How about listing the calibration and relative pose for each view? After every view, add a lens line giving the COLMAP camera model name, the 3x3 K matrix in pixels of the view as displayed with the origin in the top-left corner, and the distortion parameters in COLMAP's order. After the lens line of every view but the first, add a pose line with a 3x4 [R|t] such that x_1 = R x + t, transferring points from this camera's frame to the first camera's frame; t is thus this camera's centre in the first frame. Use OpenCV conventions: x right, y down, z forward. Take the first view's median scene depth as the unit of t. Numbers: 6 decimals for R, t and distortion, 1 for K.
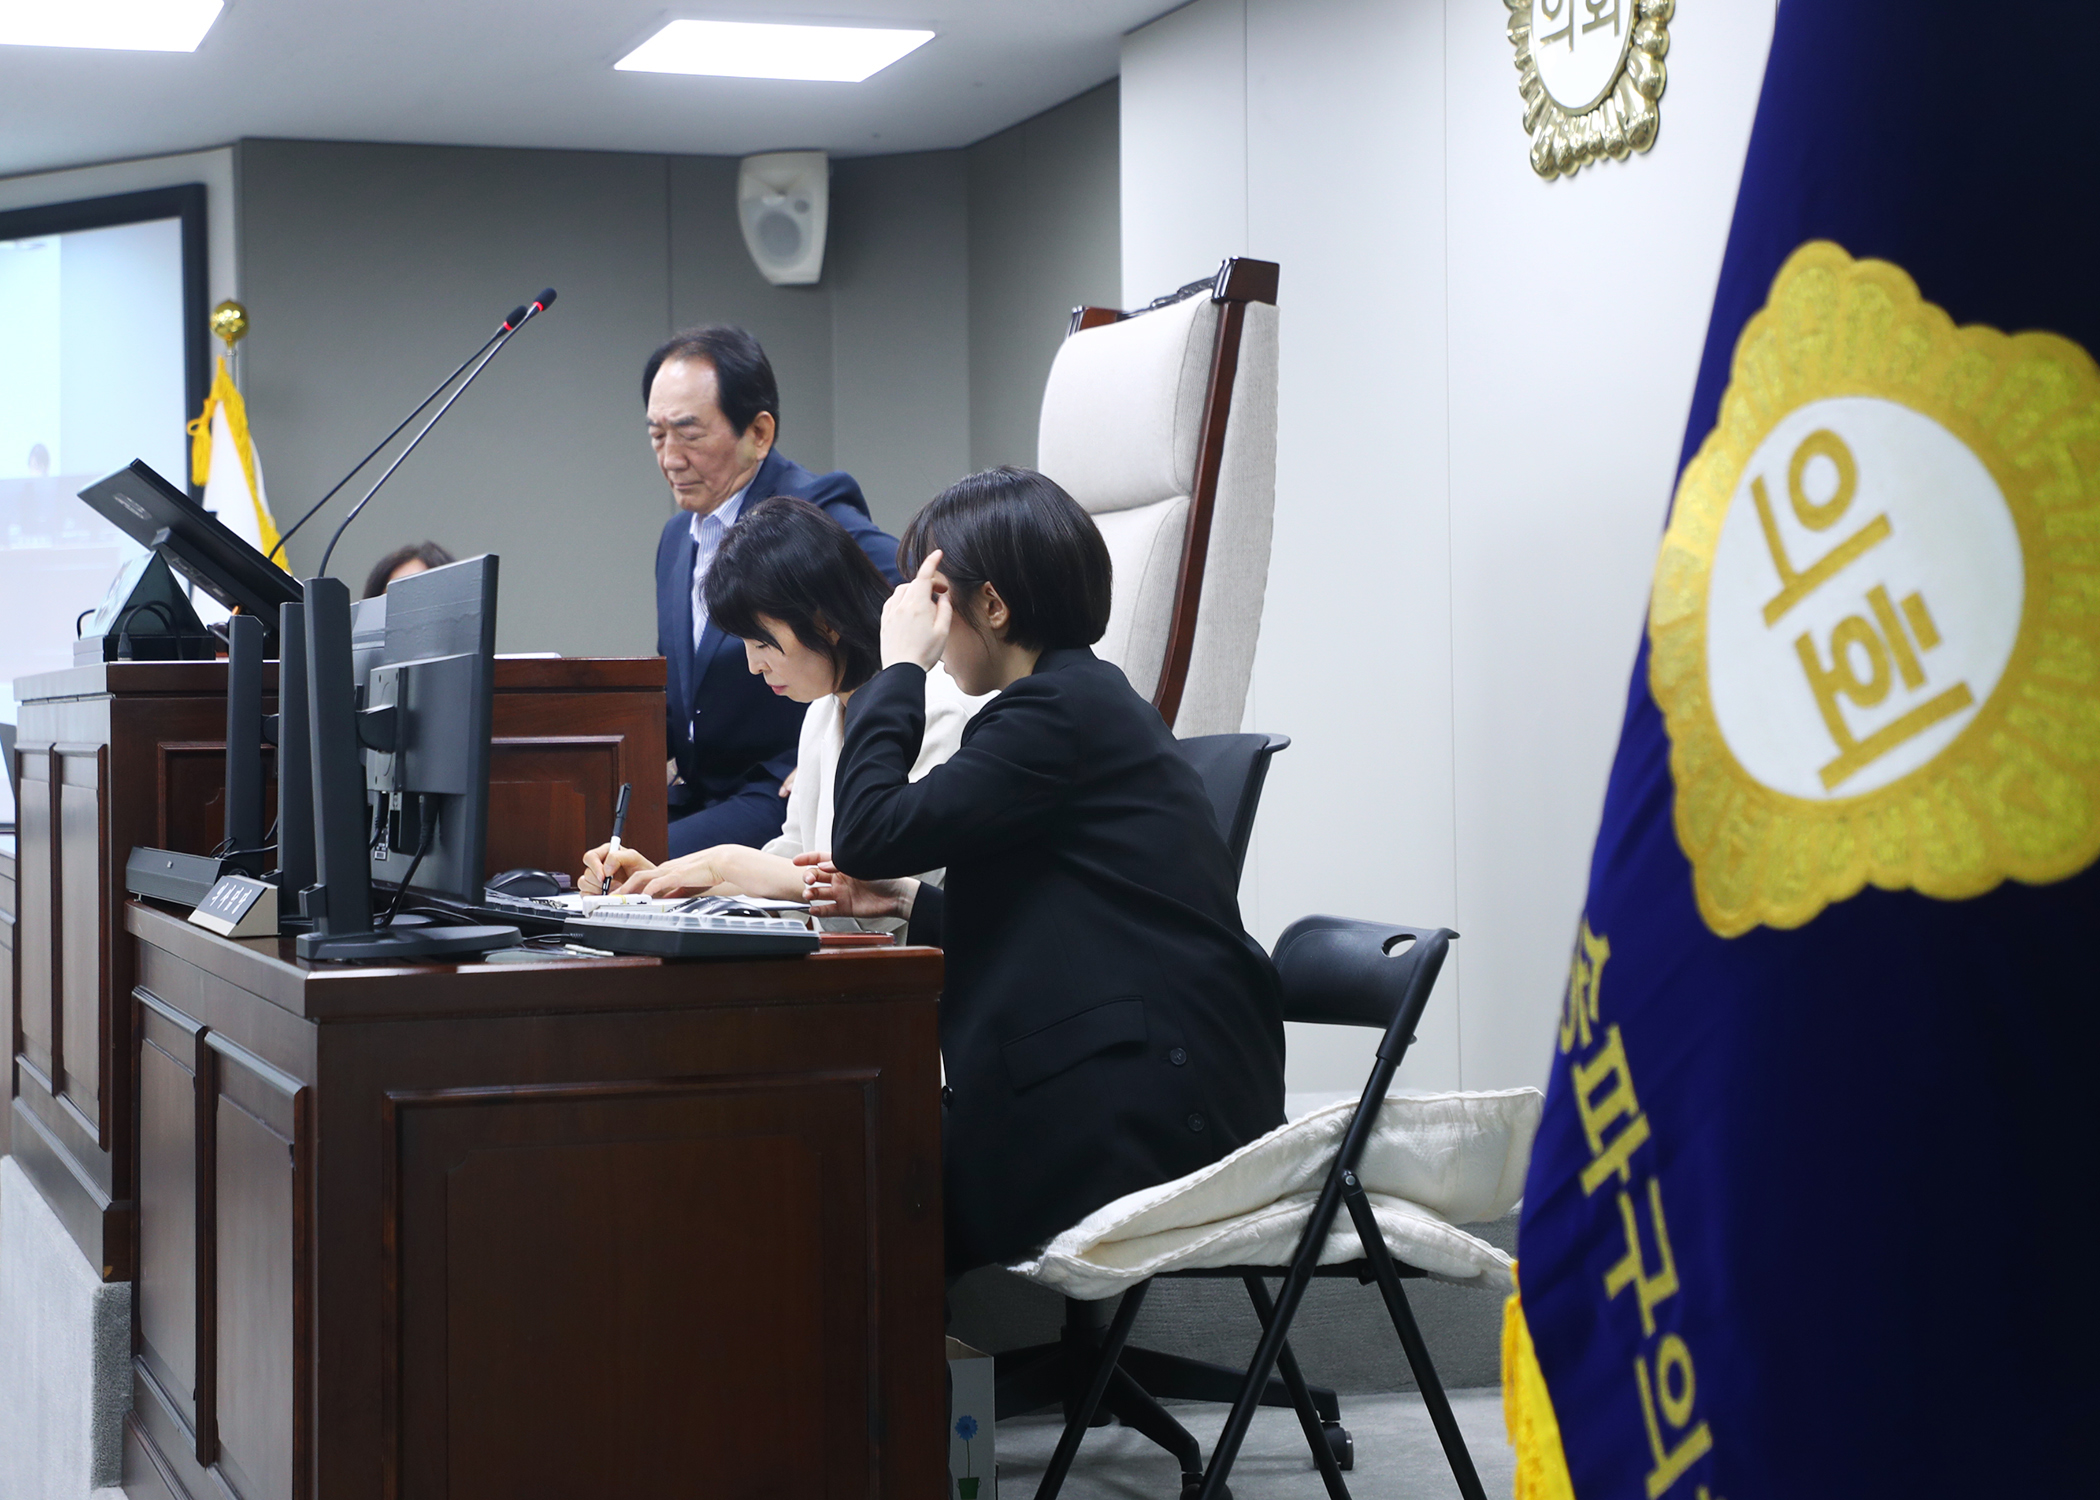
lens RADIAL K [[3755.5, 0, 891.9], [0, 3755.5, 670.6], [0, 0, 1]] dist [0.225176, -0.019618]
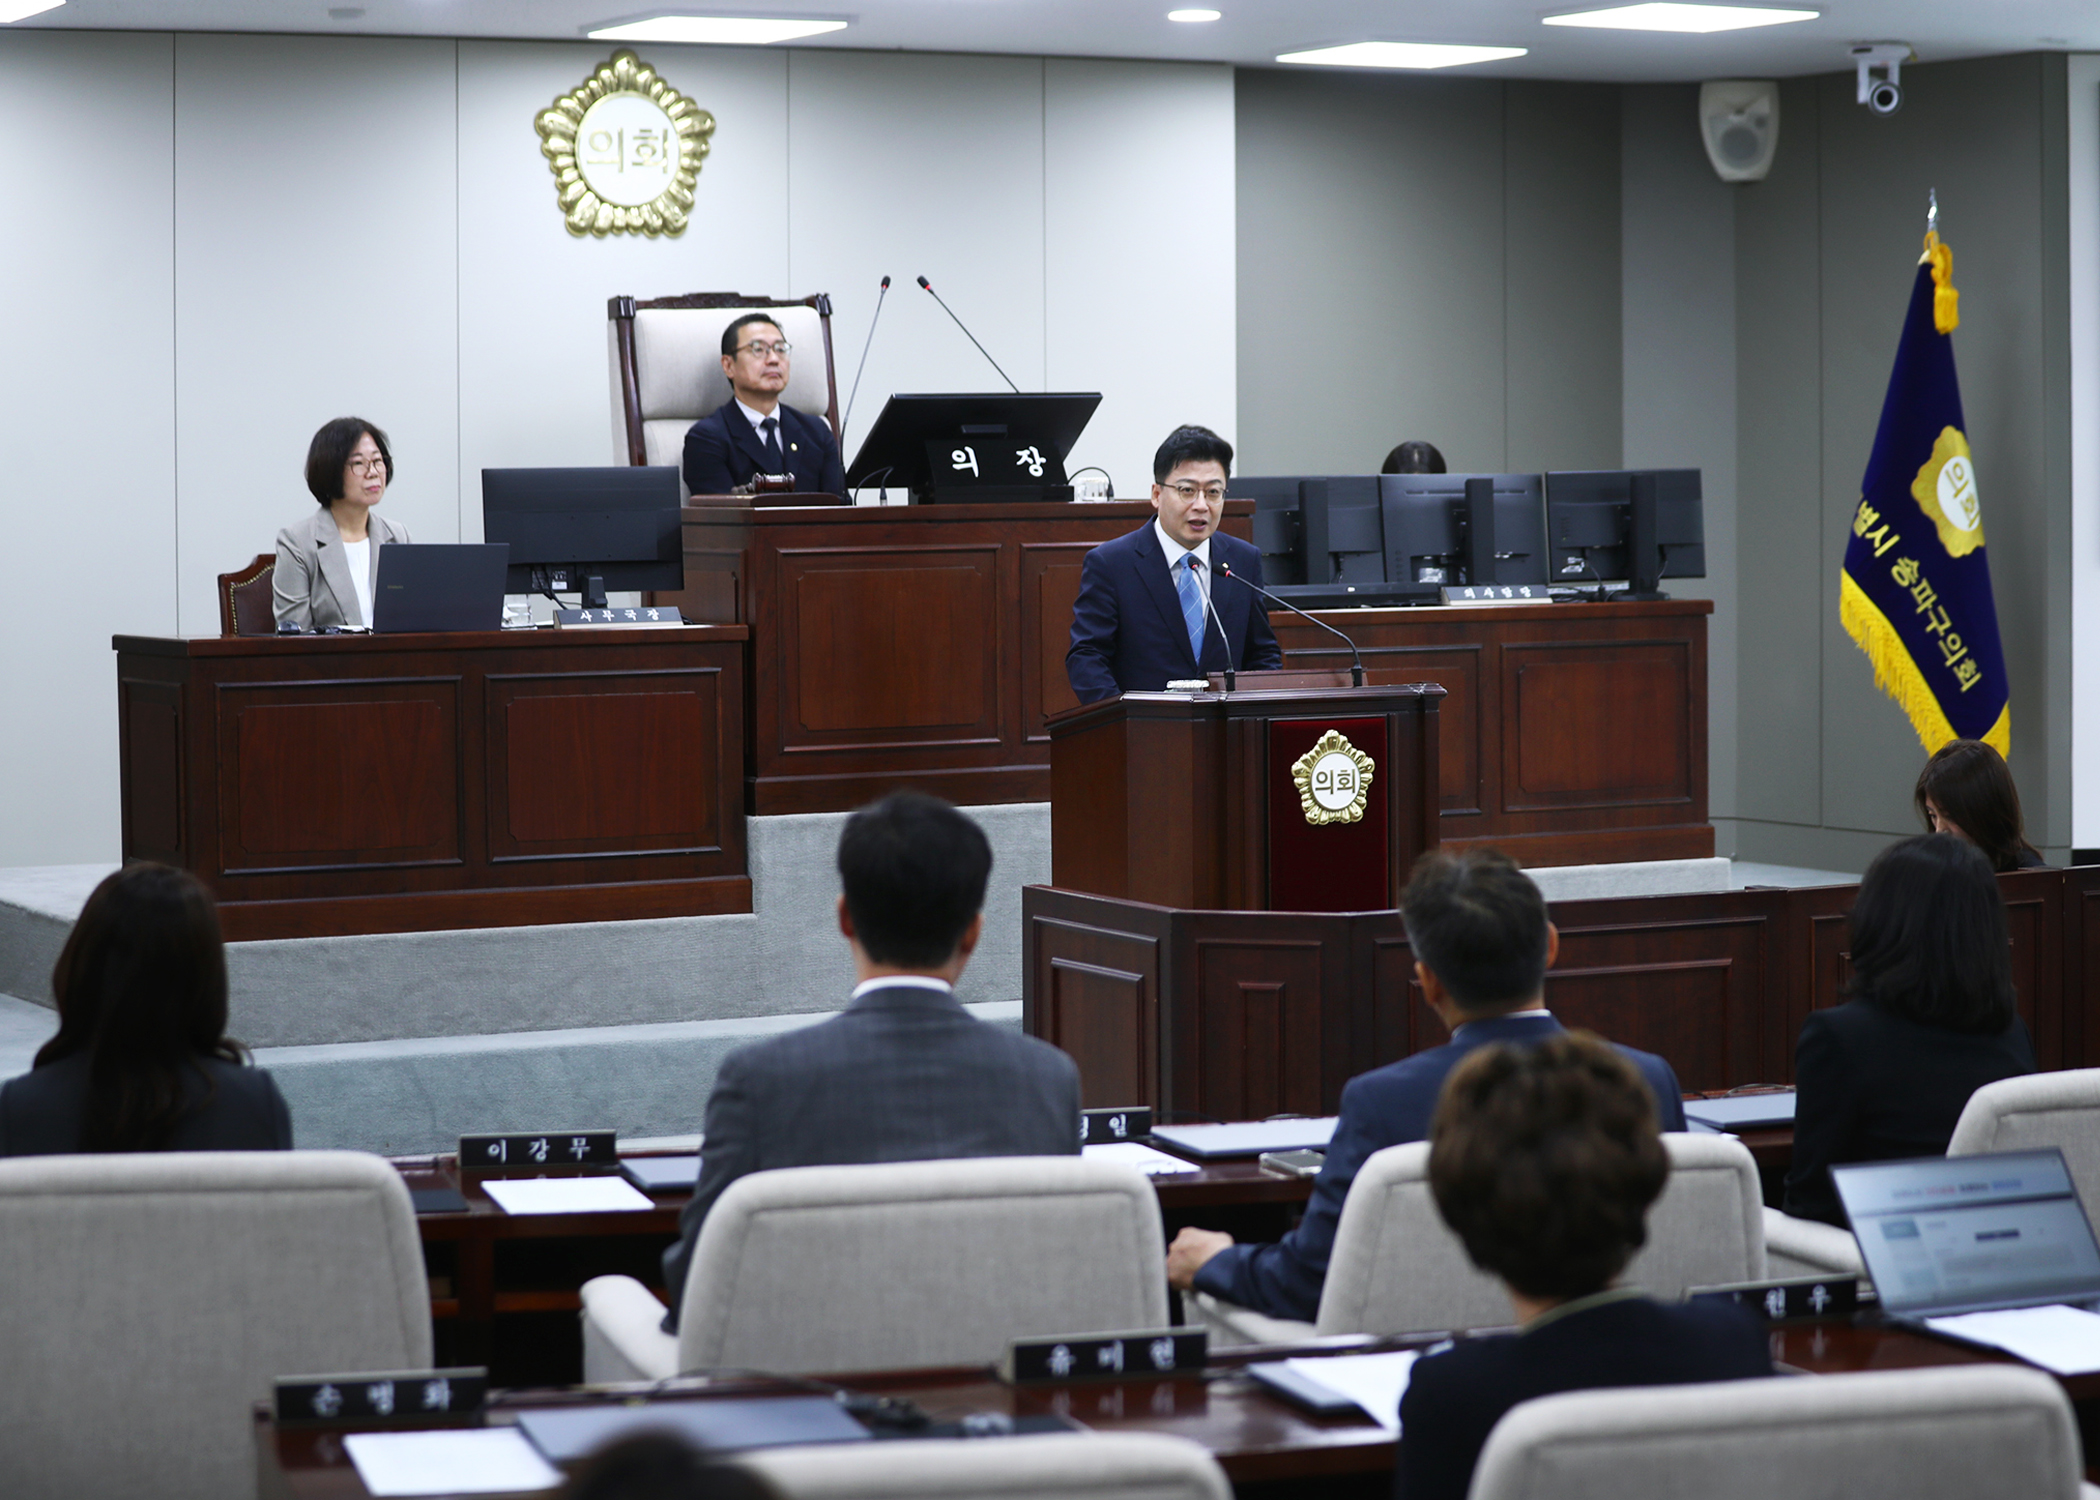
lens RADIAL K [[4823.3, 0, 1050.0], [0, 4823.3, 750.0], [0, 0, 1]] dist [-0.240041, 0.113566]
pose [[-0.187935, -0.042028, 0.981282, -5.773264], [0.002420, 0.999061, 0.043253, 0.044300], [-0.982178, 0.010504, -0.187657, 3.310643]]
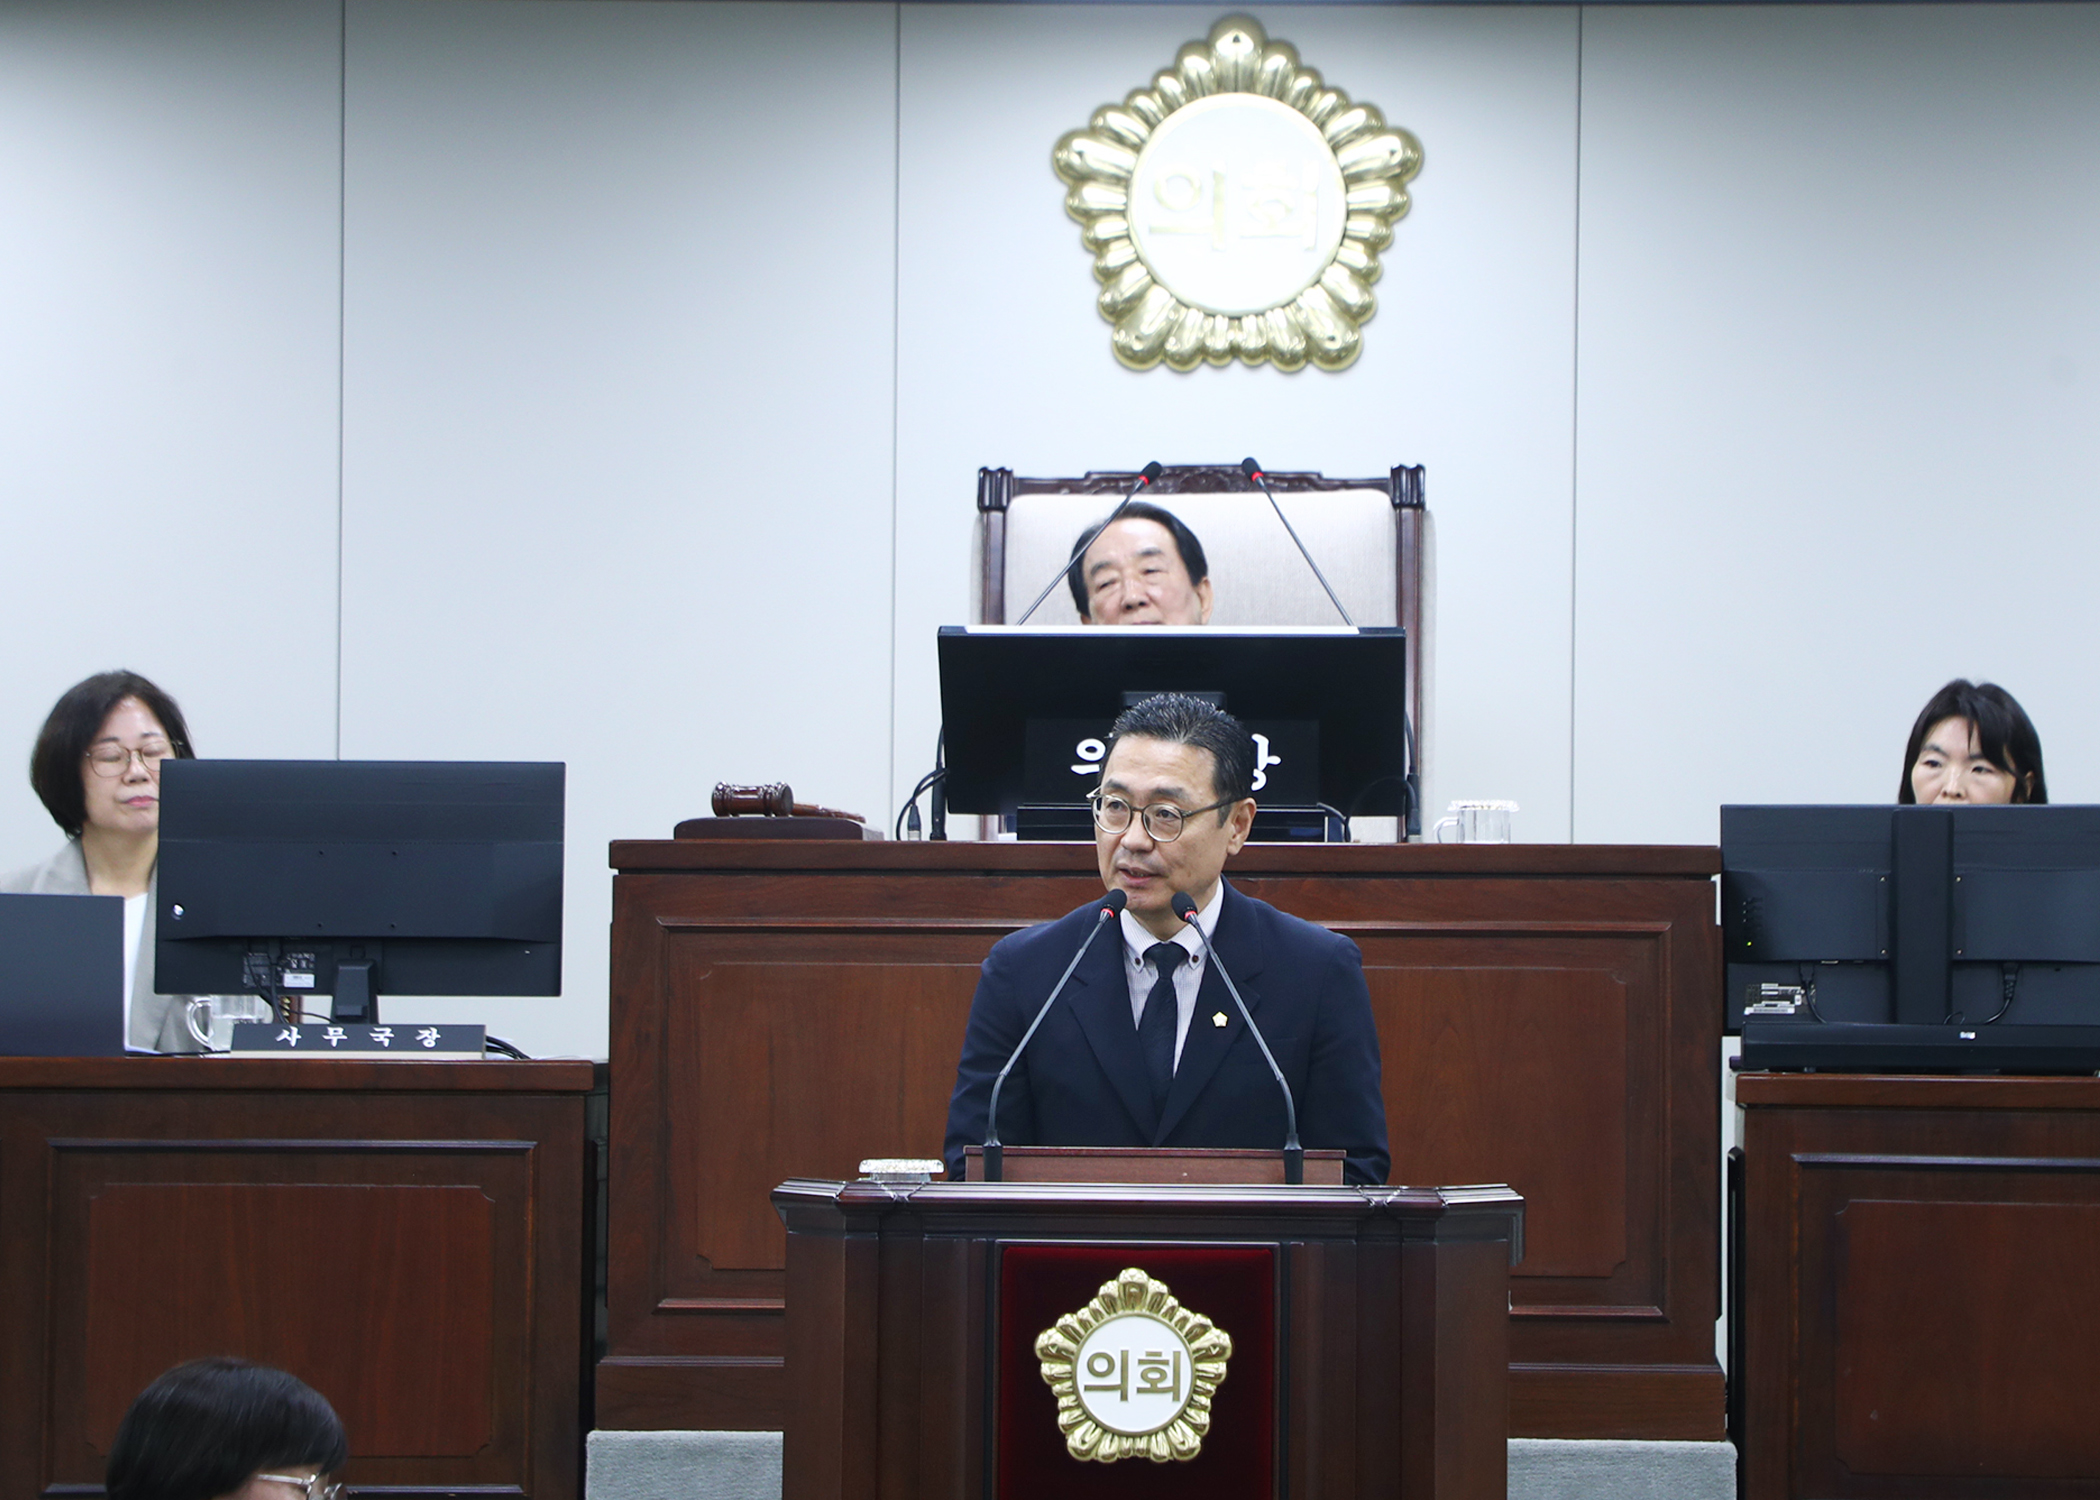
lens RADIAL K [[8744.1, 0, 1188.3], [0, 8744.1, 752.4], [0, 0, 1]] dist [1.015614, -3.473784]
pose [[0.337296, 0.045850, 0.940281, -5.176368], [-0.023686, 0.998910, -0.040212, 0.151420], [-0.941101, -0.008708, 0.338015, 0.661251]]
